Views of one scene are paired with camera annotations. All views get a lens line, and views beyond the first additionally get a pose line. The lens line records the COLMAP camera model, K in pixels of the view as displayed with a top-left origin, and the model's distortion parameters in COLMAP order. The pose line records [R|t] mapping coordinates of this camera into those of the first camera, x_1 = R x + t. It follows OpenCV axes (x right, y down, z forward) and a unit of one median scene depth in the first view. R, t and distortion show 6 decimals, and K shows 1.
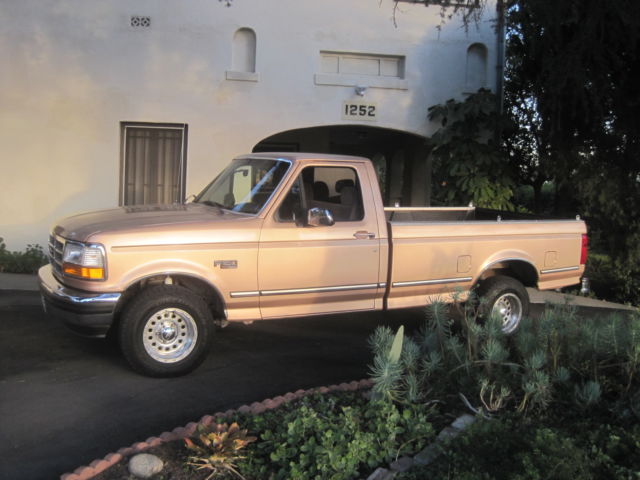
lens RADIAL K [[645.4, 0, 318.1], [0, 645.4, 228.3], [0, 0, 1]] dist [-0.138698, 0.039436]
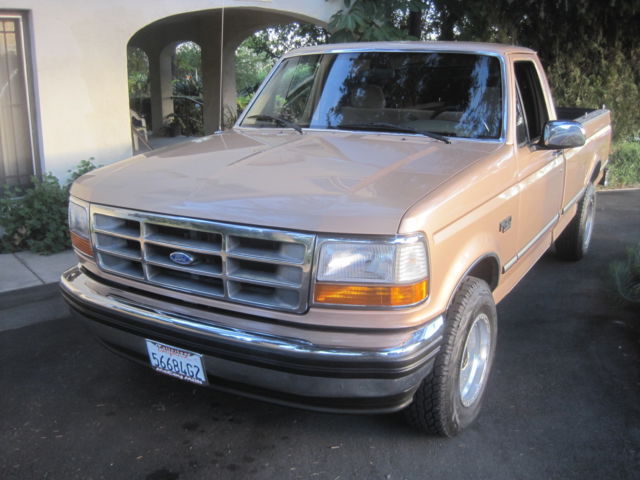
lens RADIAL K [[644.3, 0, 309.7], [0, 644.3, 227.9], [0, 0, 1]] dist [-0.127436, 0.015727]
pose [[0.854214, -0.171527, 0.490812, -0.308532], [0.088502, 0.978206, 0.187830, -0.037629], [-0.512333, -0.117009, 0.850778, 0.288093]]
